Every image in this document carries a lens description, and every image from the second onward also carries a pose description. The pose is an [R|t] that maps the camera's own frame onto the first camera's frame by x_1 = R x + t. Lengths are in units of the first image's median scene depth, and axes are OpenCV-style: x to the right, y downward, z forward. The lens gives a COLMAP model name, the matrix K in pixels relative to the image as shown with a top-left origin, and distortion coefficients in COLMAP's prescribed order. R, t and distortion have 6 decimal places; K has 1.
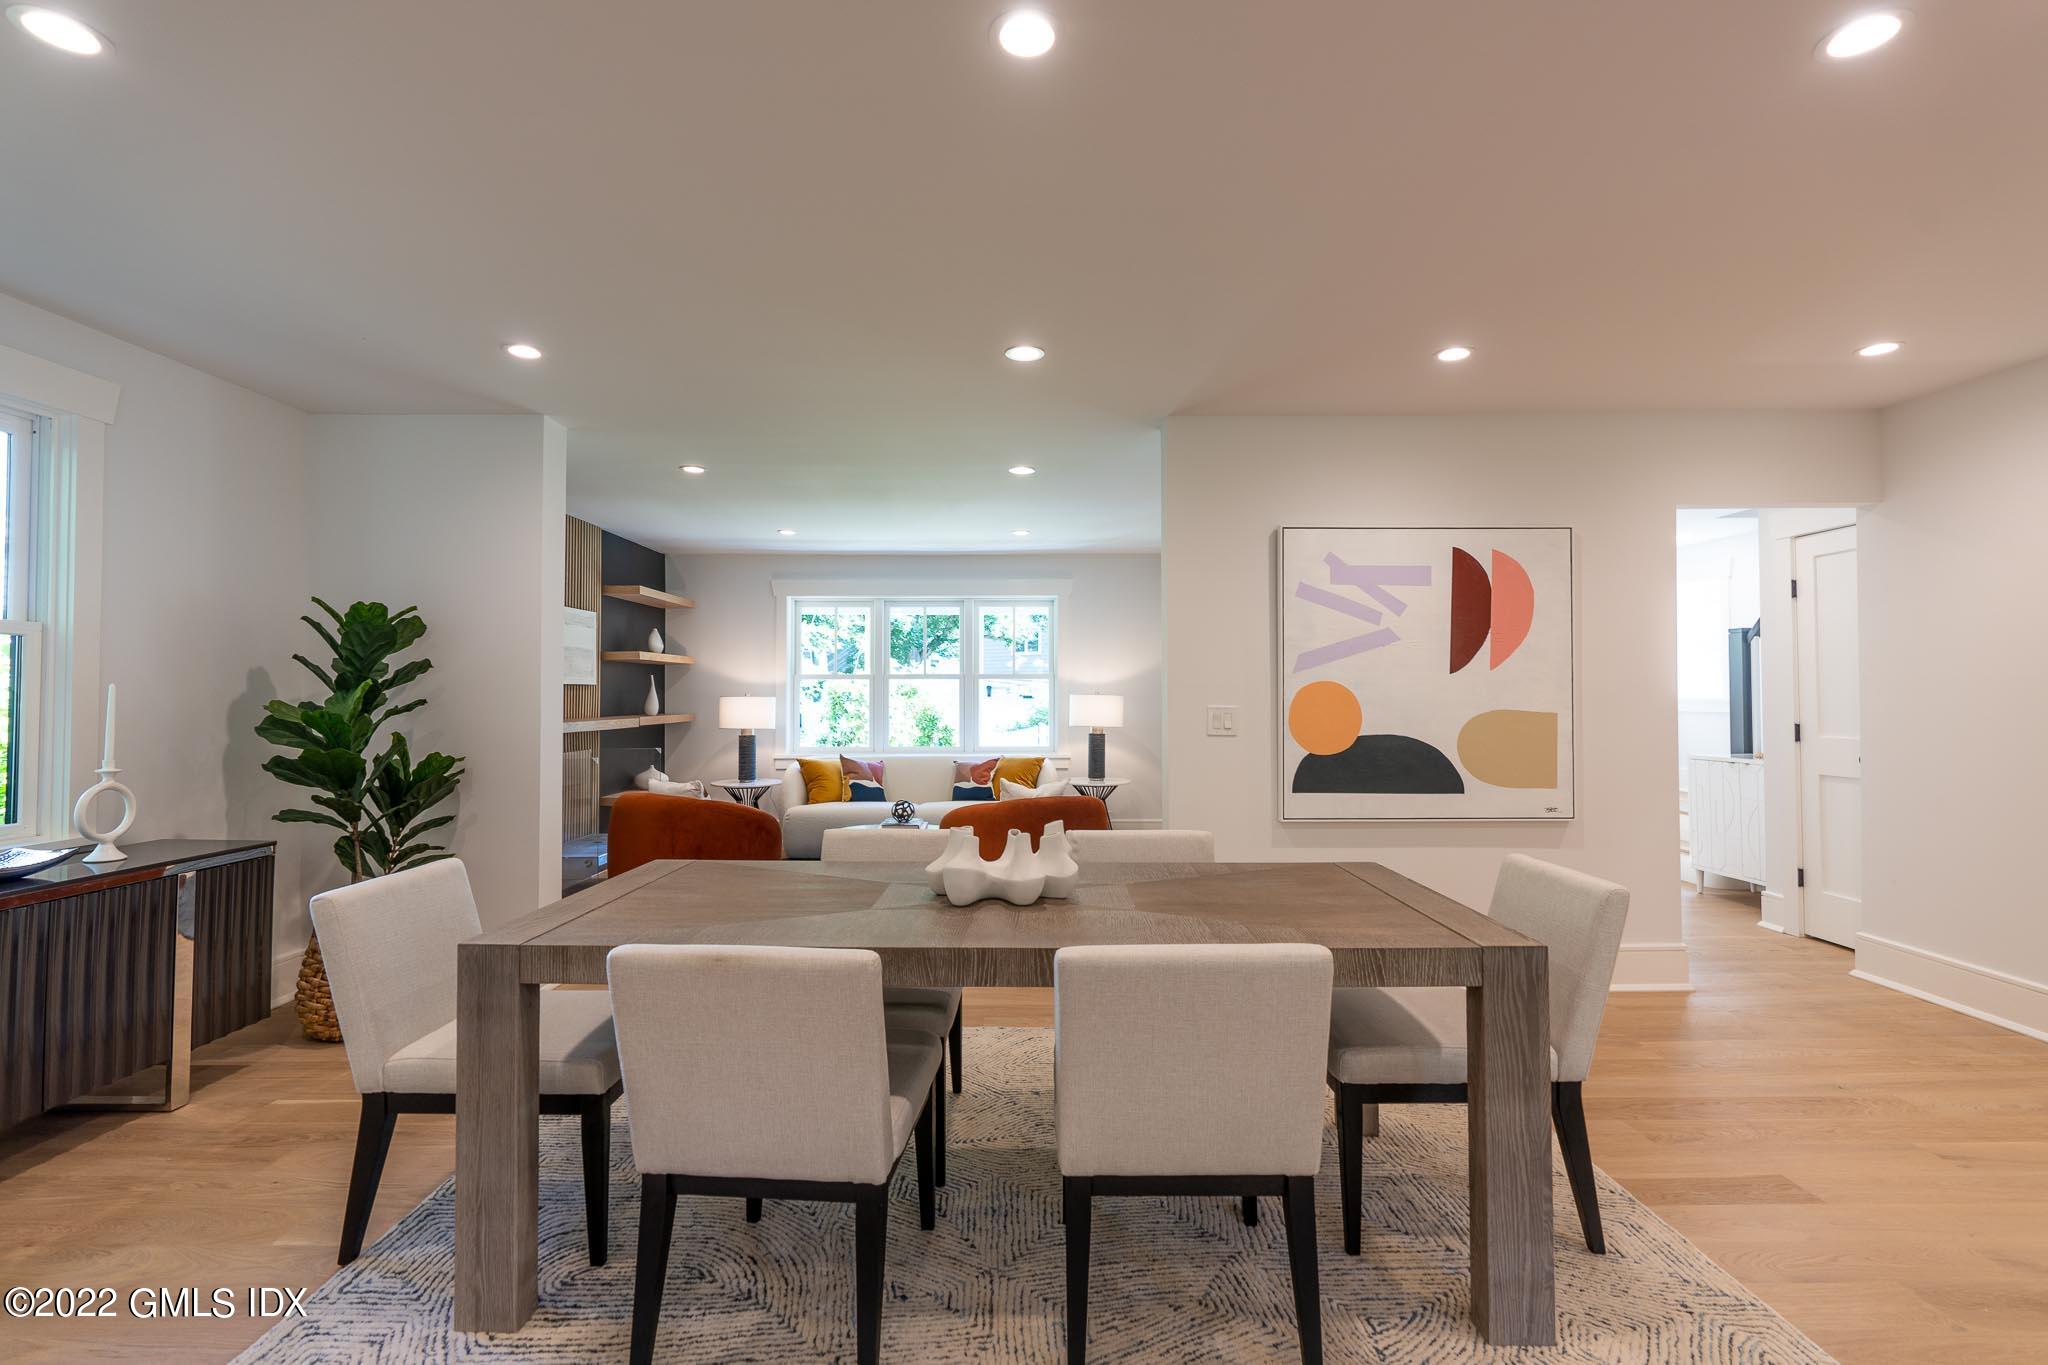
lens RADIAL K [[927.0, 0, 1017.6], [0, 927.0, 683.1], [0, 0, 1]] dist [-0.010154, 0.002987]
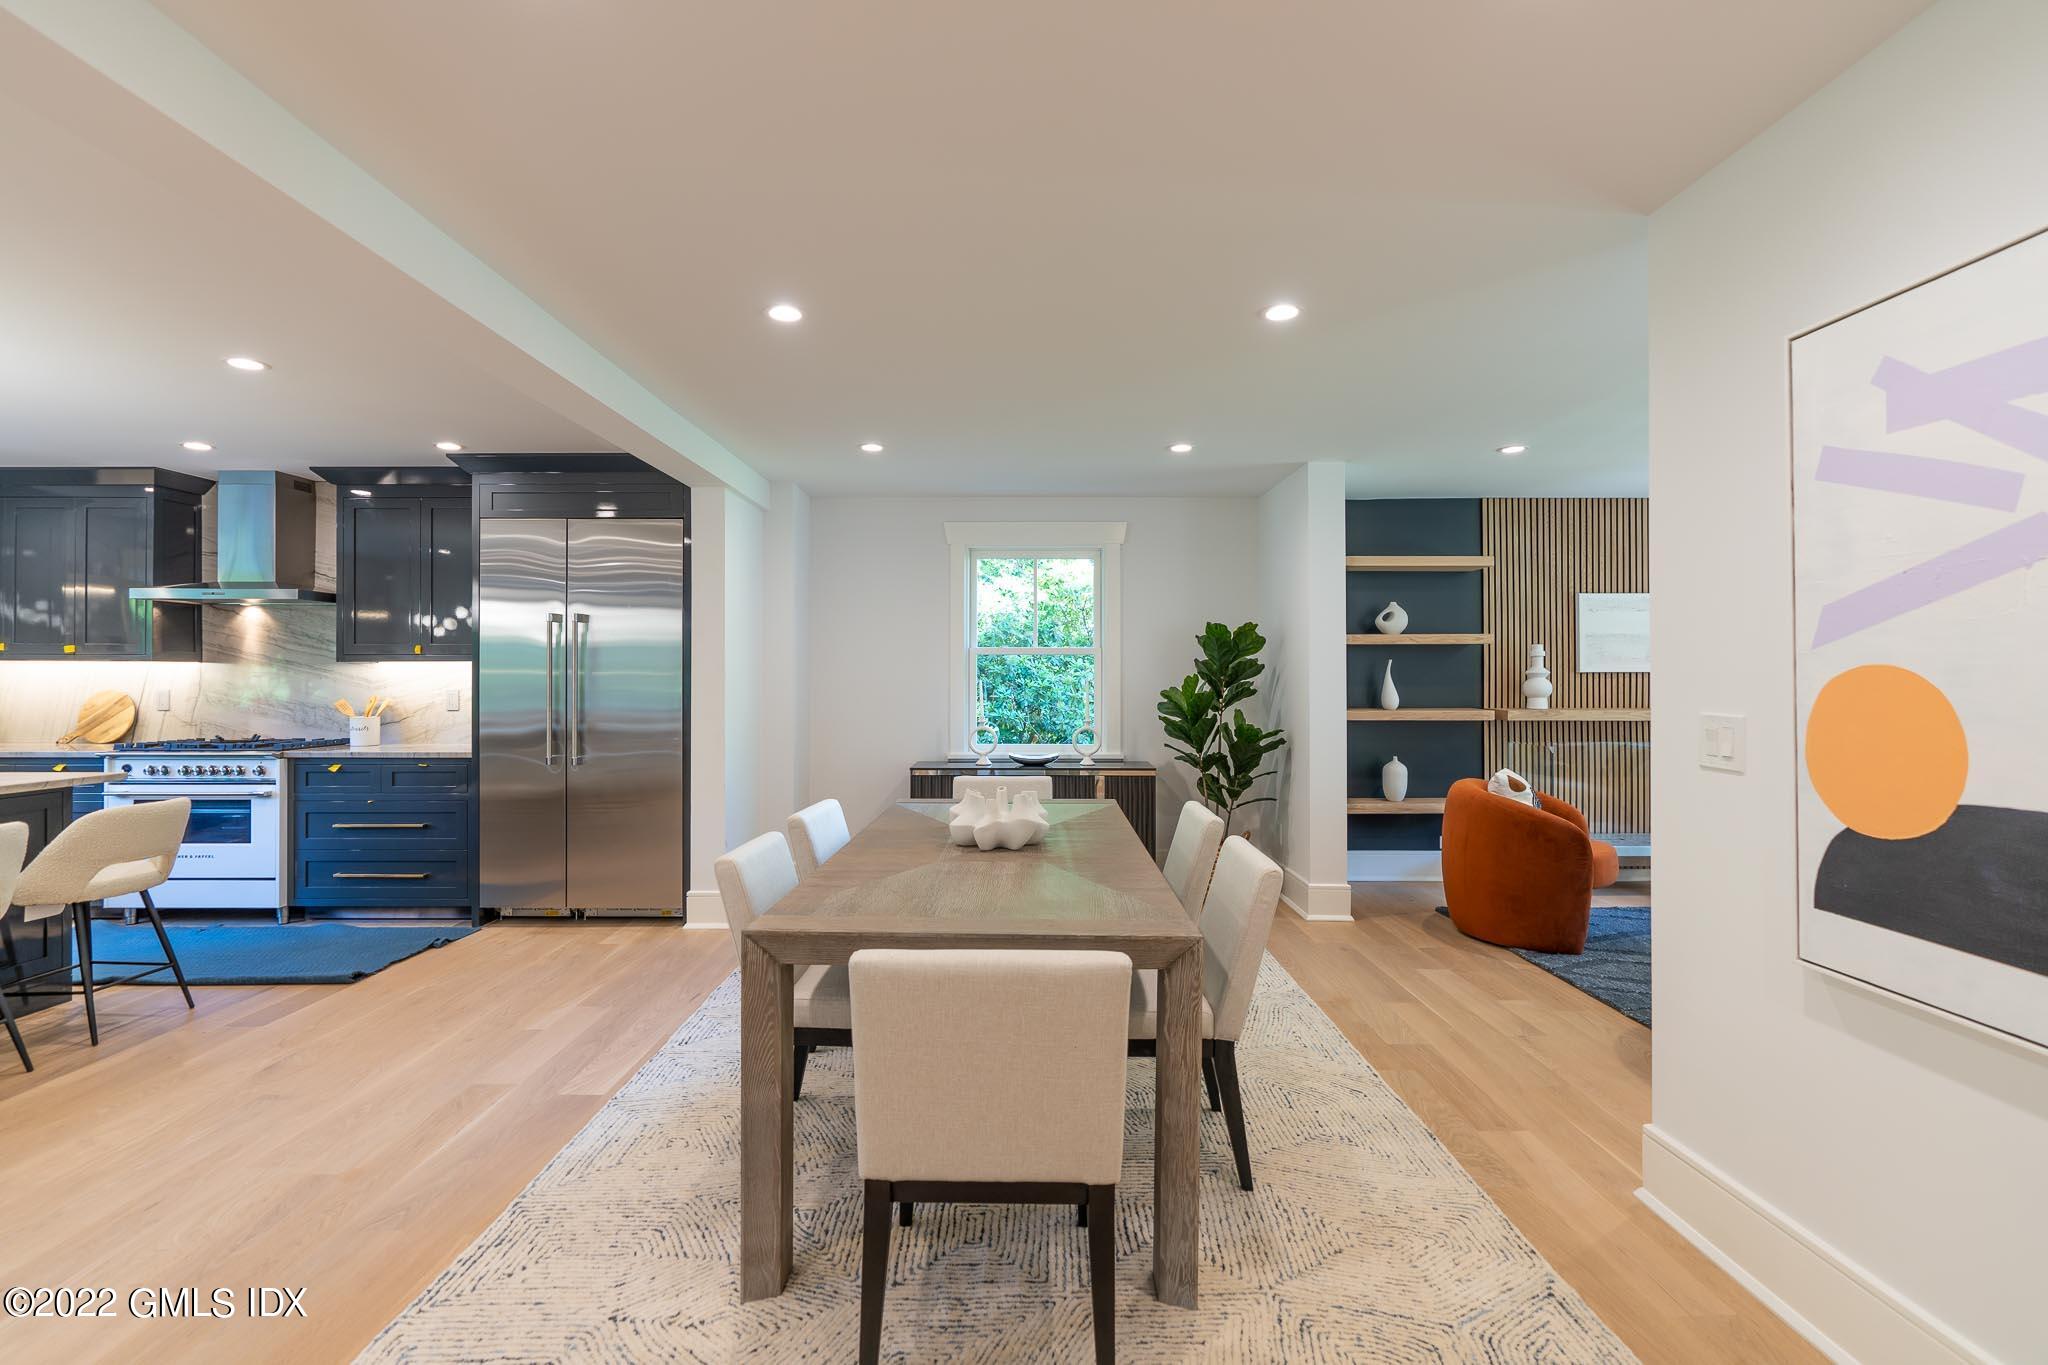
lens RADIAL K [[927.0, 0, 1030.3], [0, 927.0, 672.9], [0, 0, 1]] dist [-0.010154, 0.002987]
pose [[0.000444, -0.005720, -0.999984, 0.754589], [0.017519, 0.999830, -0.005711, -0.002888], [0.999846, -0.017516, 0.000544, 0.610970]]
